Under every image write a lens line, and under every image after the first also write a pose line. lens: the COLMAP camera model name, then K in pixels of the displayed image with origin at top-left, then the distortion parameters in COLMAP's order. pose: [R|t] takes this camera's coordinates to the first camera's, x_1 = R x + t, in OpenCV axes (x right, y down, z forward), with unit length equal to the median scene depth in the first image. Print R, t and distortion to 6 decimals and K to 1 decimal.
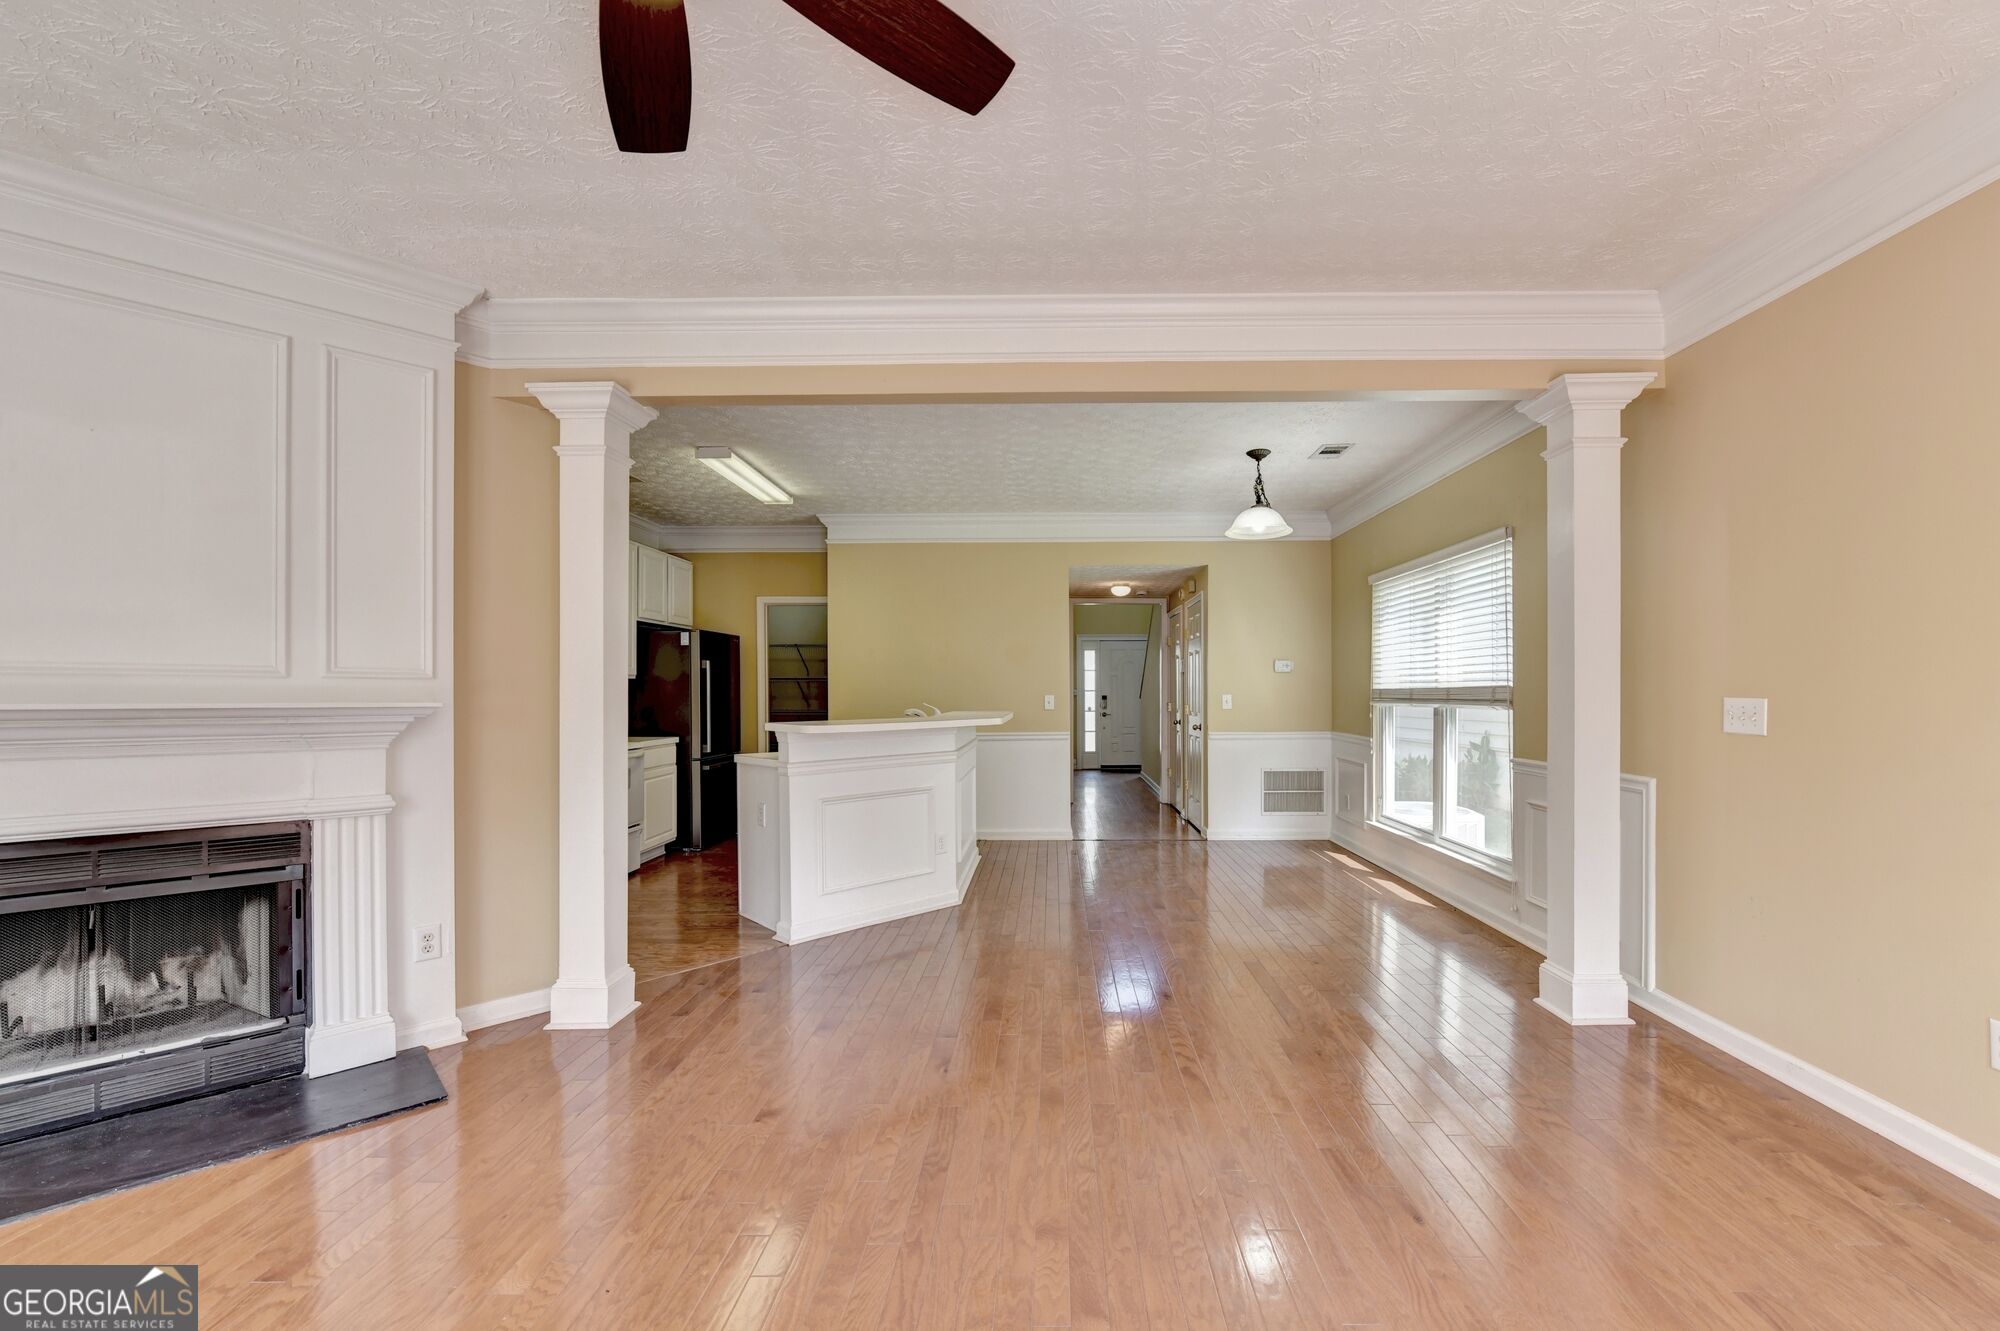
lens RADIAL K [[814.5, 0, 1044.7], [0, 814.5, 687.0], [0, 0, 1]] dist [-0.005107, -0.000482]
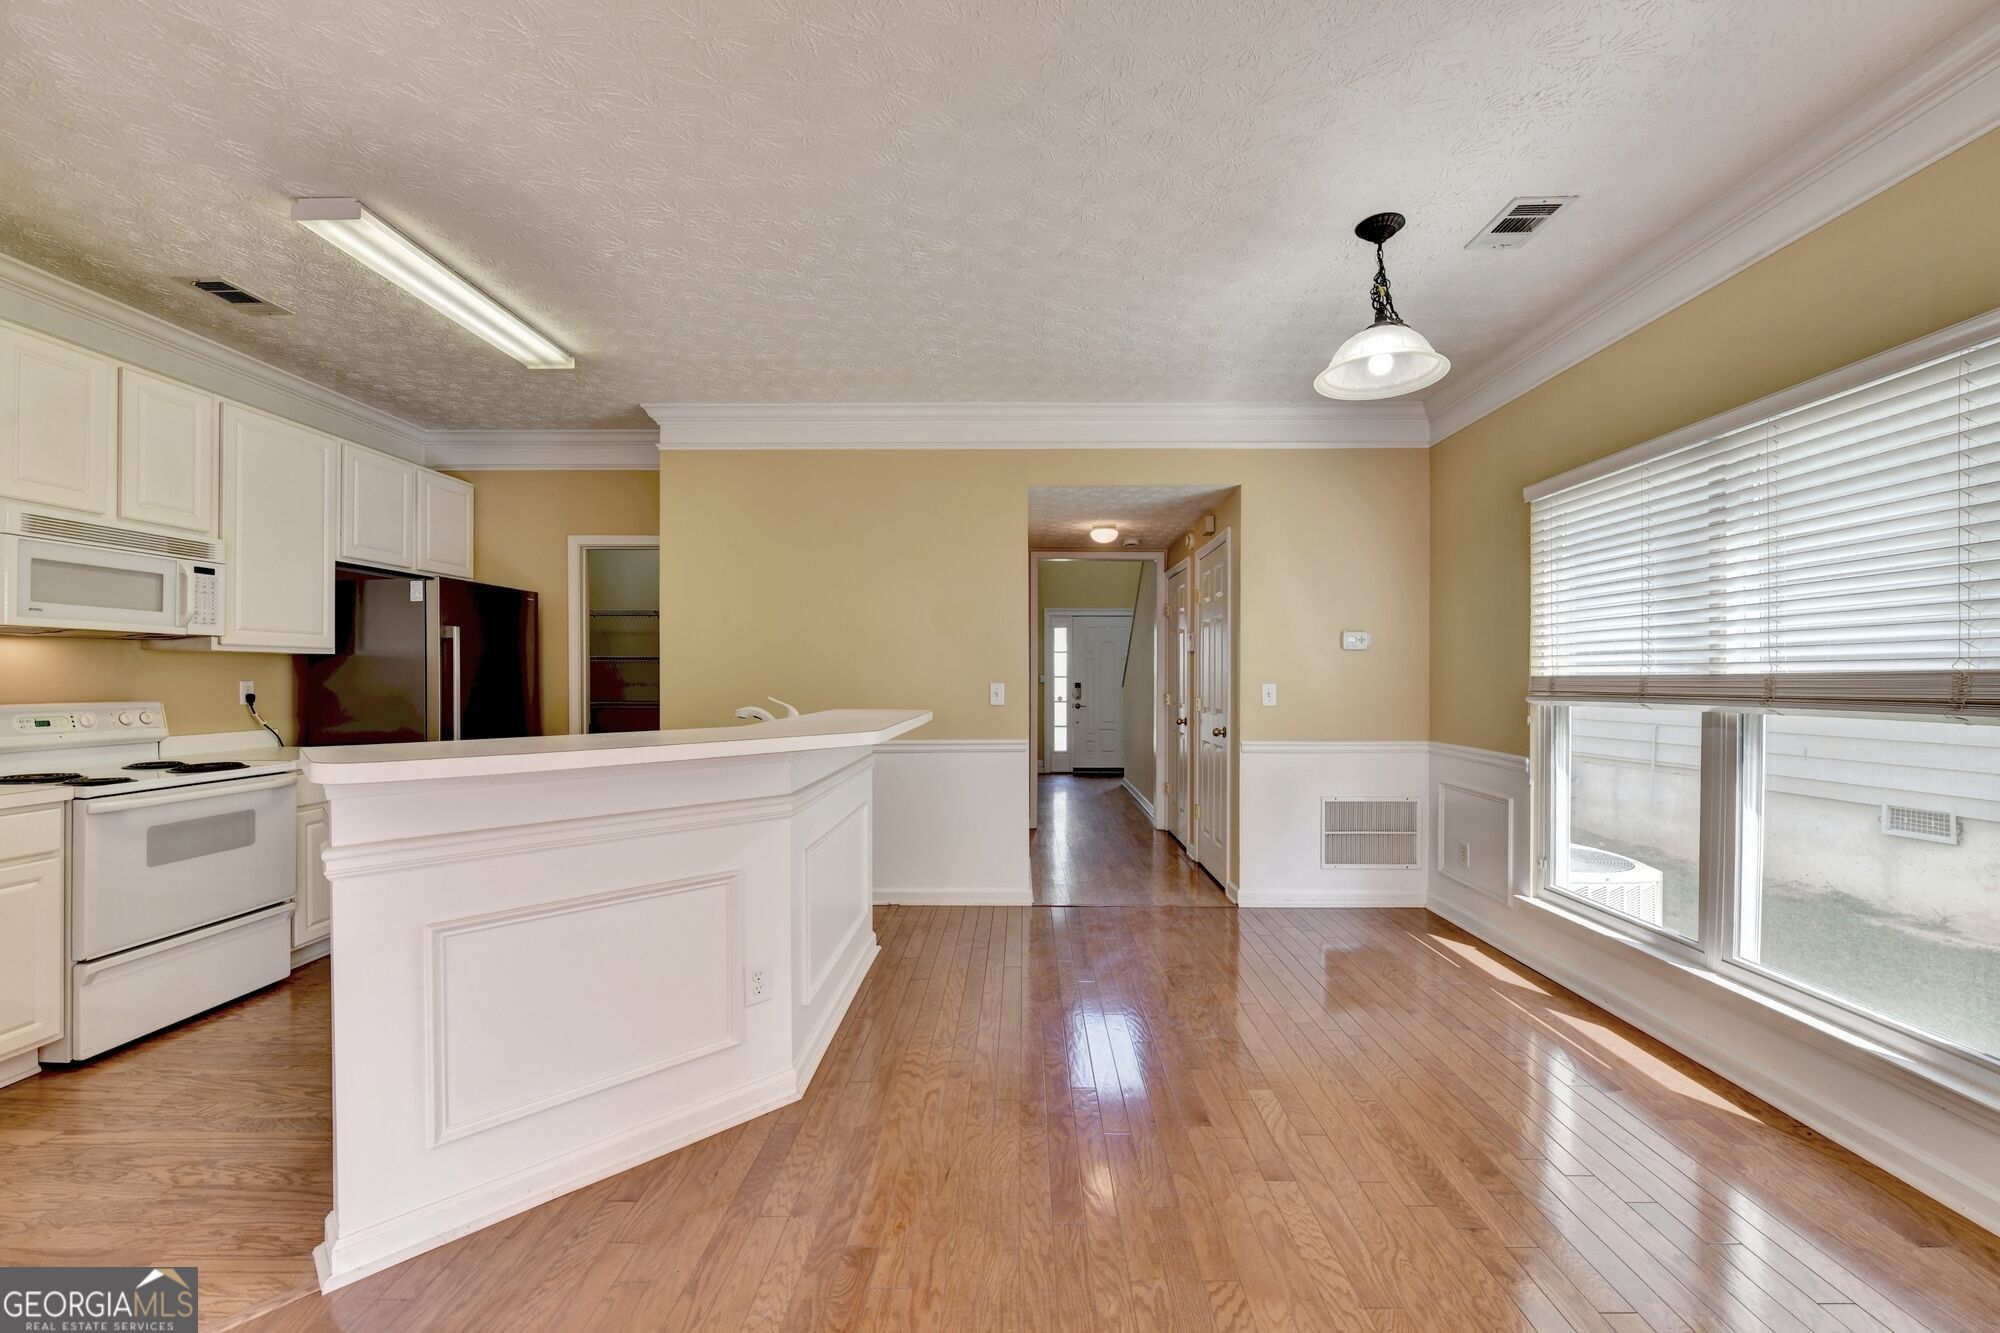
lens RADIAL K [[811.6, 0, 1010.6], [0, 811.6, 676.8], [0, 0, 1]] dist [-0.003747, -0.000261]
pose [[0.999965, 0.004731, -0.006840, 0.024670], [-0.004696, 0.999976, 0.005061, 0.001737], [0.006864, -0.005029, 0.999964, 0.407832]]
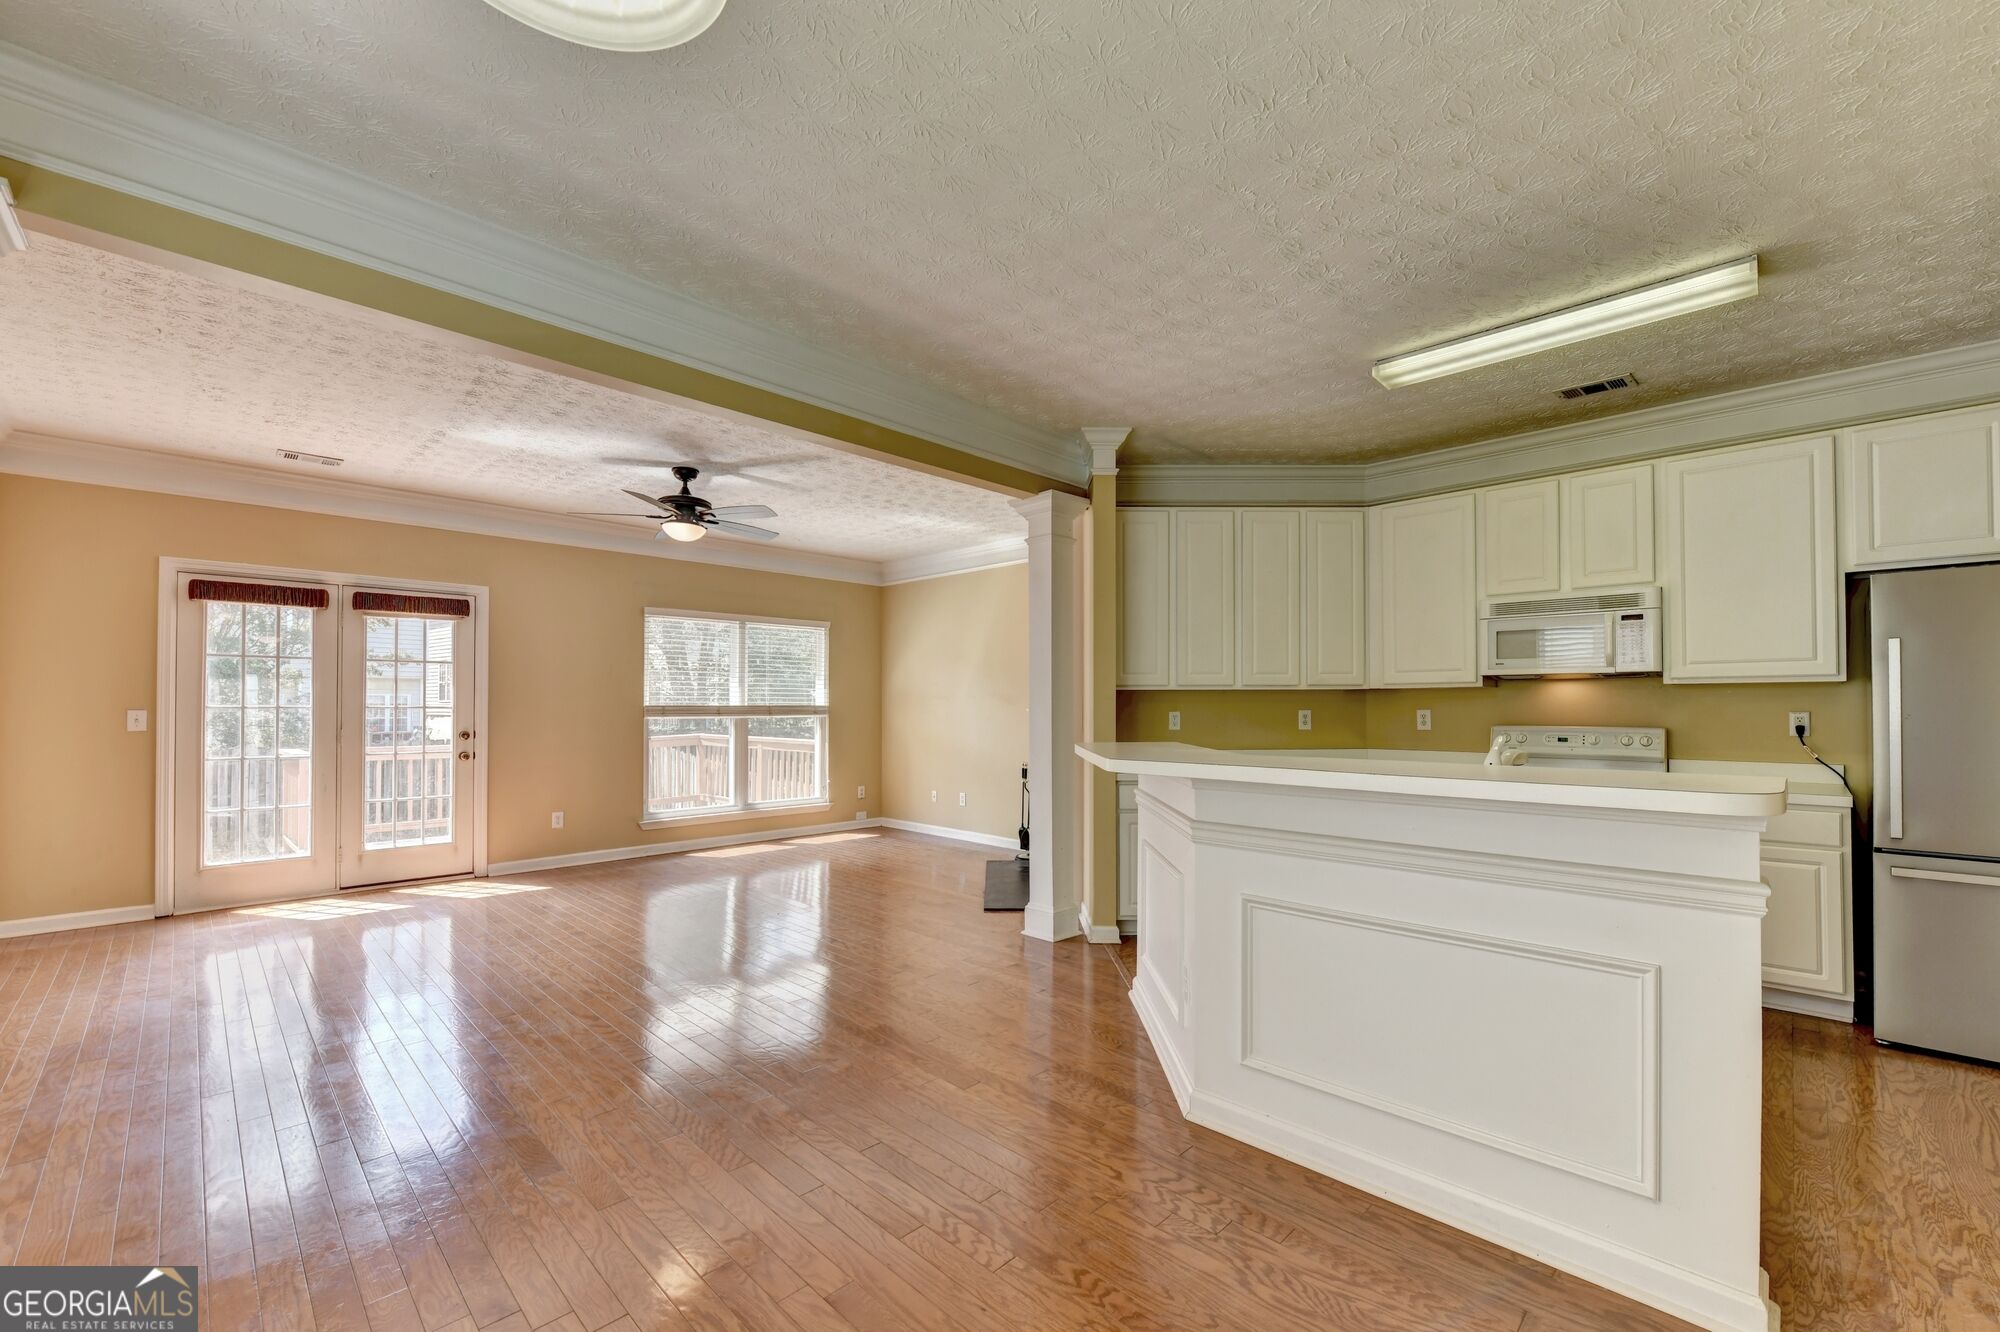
lens RADIAL K [[814.7, 0, 1013.8], [0, 814.7, 695.7], [0, 0, 1]] dist [-0.004054, -0.000922]
pose [[-0.689359, -0.007241, -0.724384, 0.284648], [0.004698, 0.999884, -0.014466, 0.004788], [0.724405, -0.013376, -0.689245, 1.045377]]
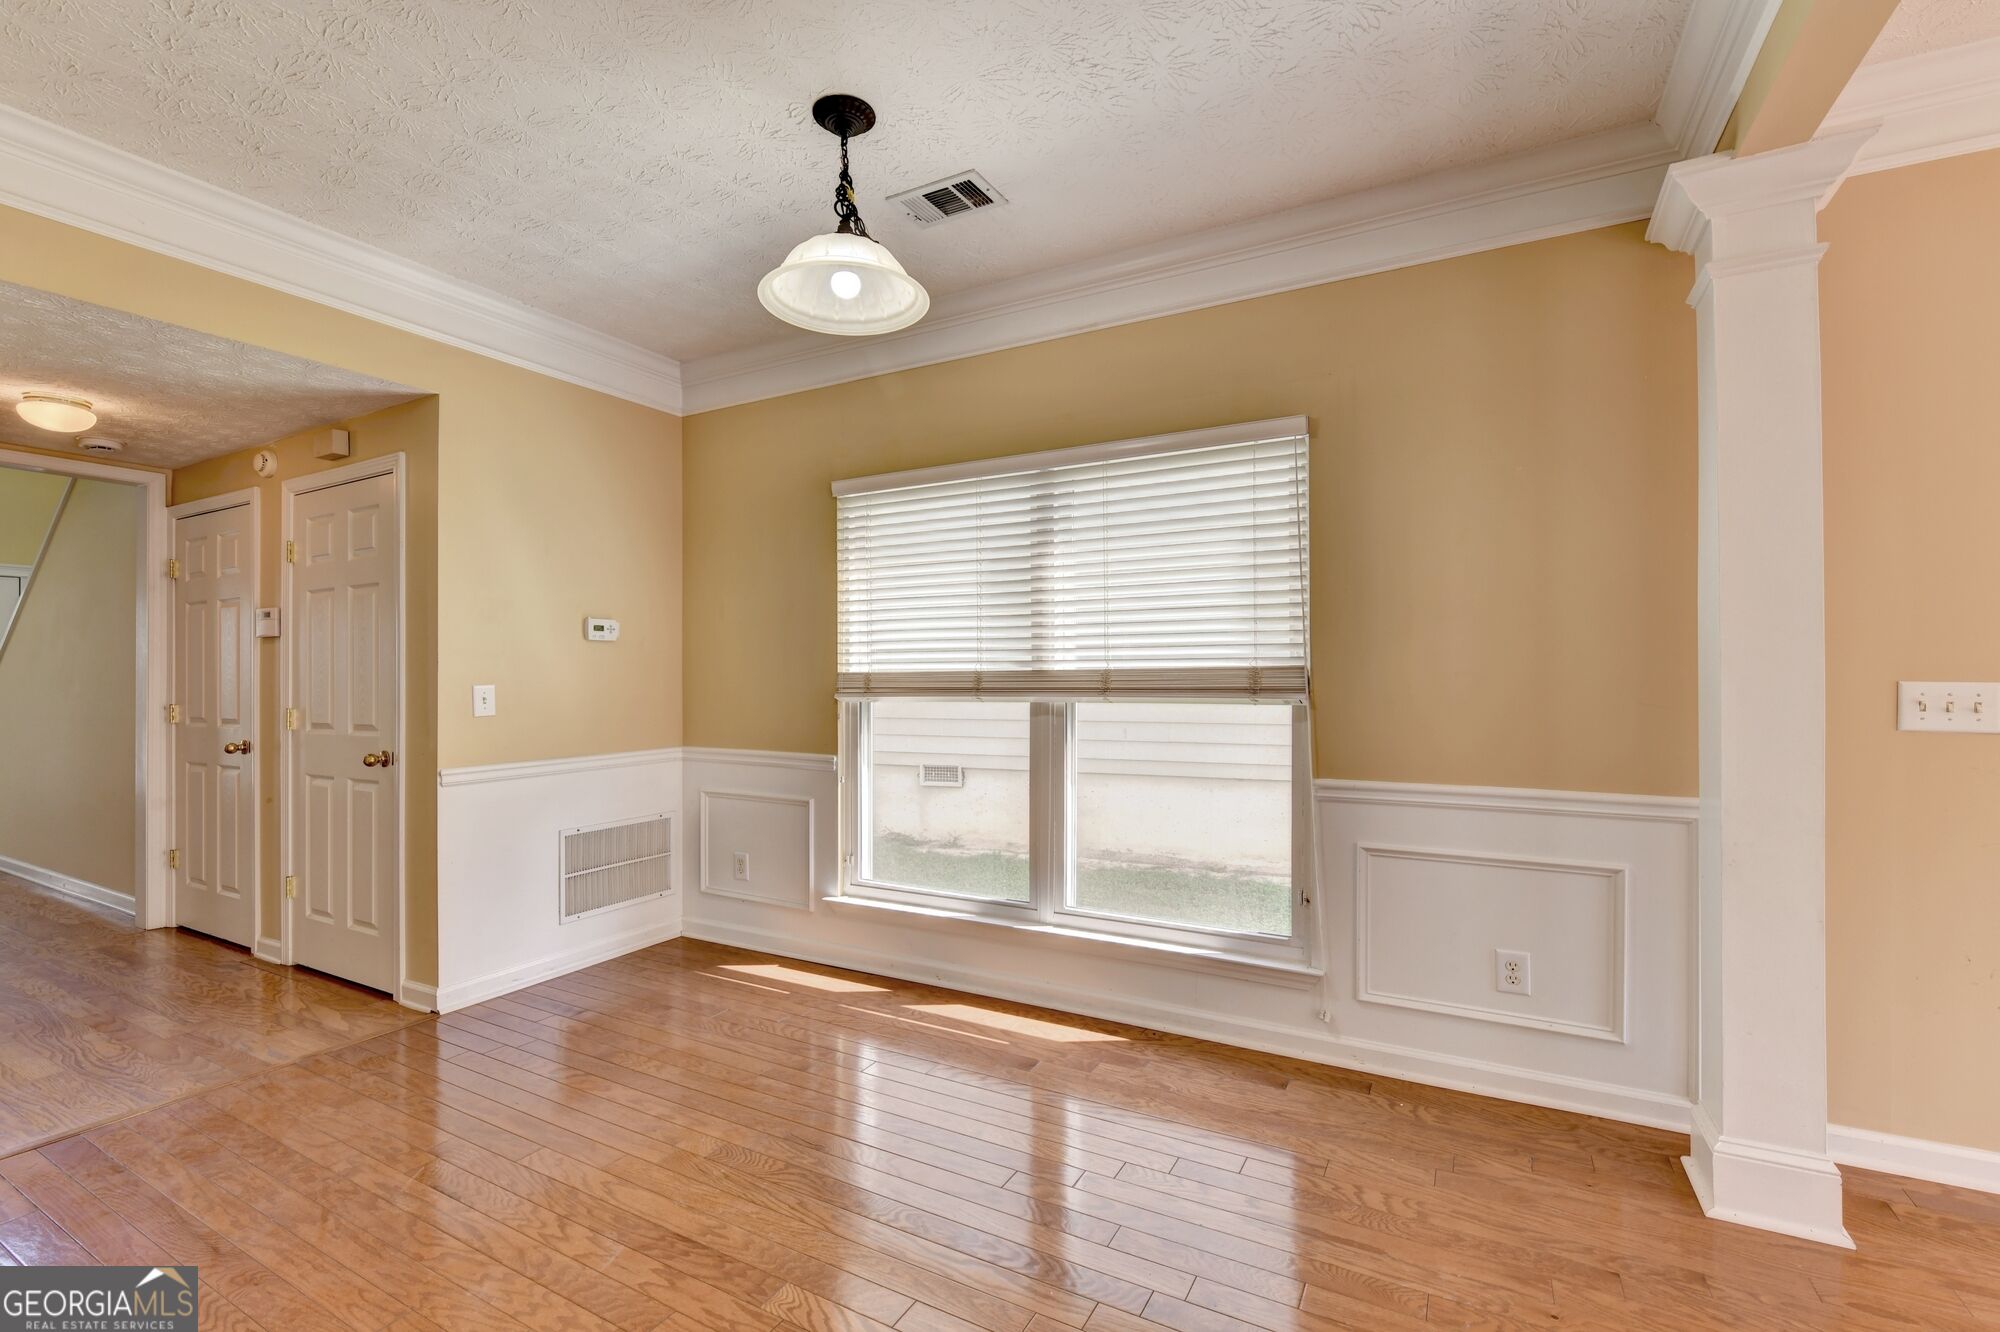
lens RADIAL K [[794.0, 0, 1010.2], [0, 794.0, 668.8], [0, 0, 1]] dist [-0.004016, -0.000284]
pose [[0.455184, 0.007560, 0.890365, -0.056280], [-0.001614, 0.999969, -0.007666, 0.003787], [-0.890396, 0.002052, 0.455182, 0.636837]]
